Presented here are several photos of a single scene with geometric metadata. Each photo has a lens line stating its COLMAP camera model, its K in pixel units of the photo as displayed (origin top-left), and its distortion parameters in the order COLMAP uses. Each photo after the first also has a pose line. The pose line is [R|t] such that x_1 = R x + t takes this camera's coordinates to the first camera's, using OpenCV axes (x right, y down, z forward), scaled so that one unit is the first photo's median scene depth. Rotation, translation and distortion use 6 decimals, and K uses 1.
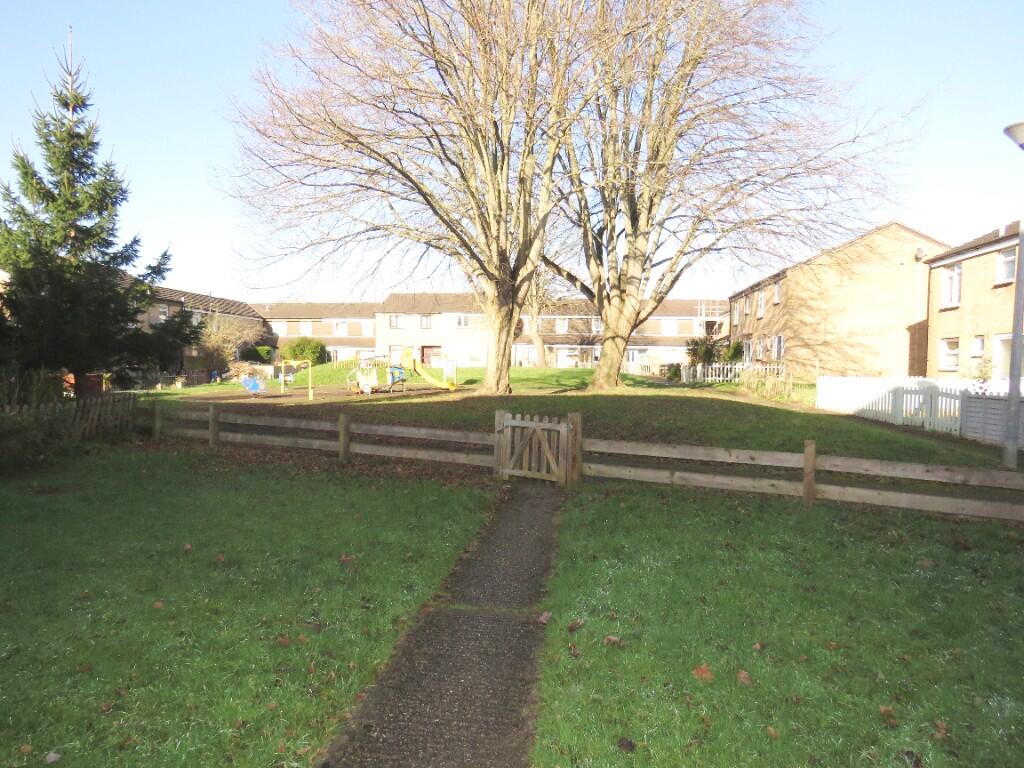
lens RADIAL K [[665.1, 0, 512.0], [0, 665.1, 384.0], [0, 0, 1]] dist [-0.003808, -0.001617]
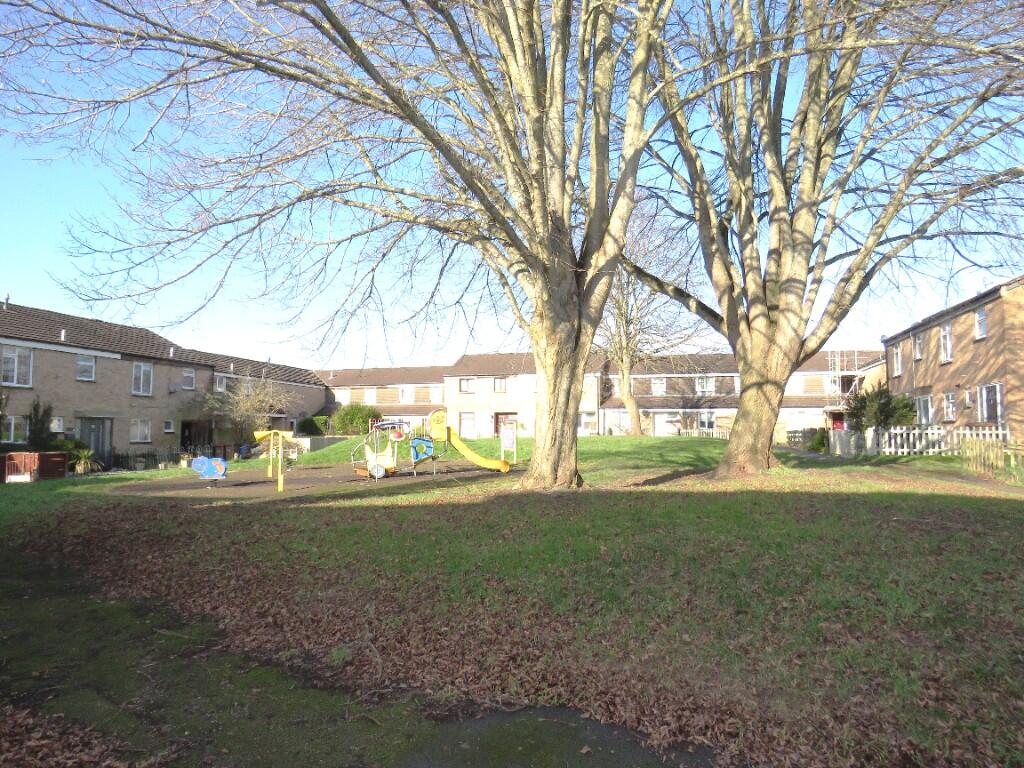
lens RADIAL K [[665.1, 0, 512.0], [0, 665.1, 384.0], [0, 0, 1]] dist [-0.003808, -0.001617]
pose [[0.990281, -0.023145, -0.137139, 0.015483], [0.008804, 0.994510, -0.104268, -0.010463], [0.138800, 0.102047, 0.985049, 0.376444]]
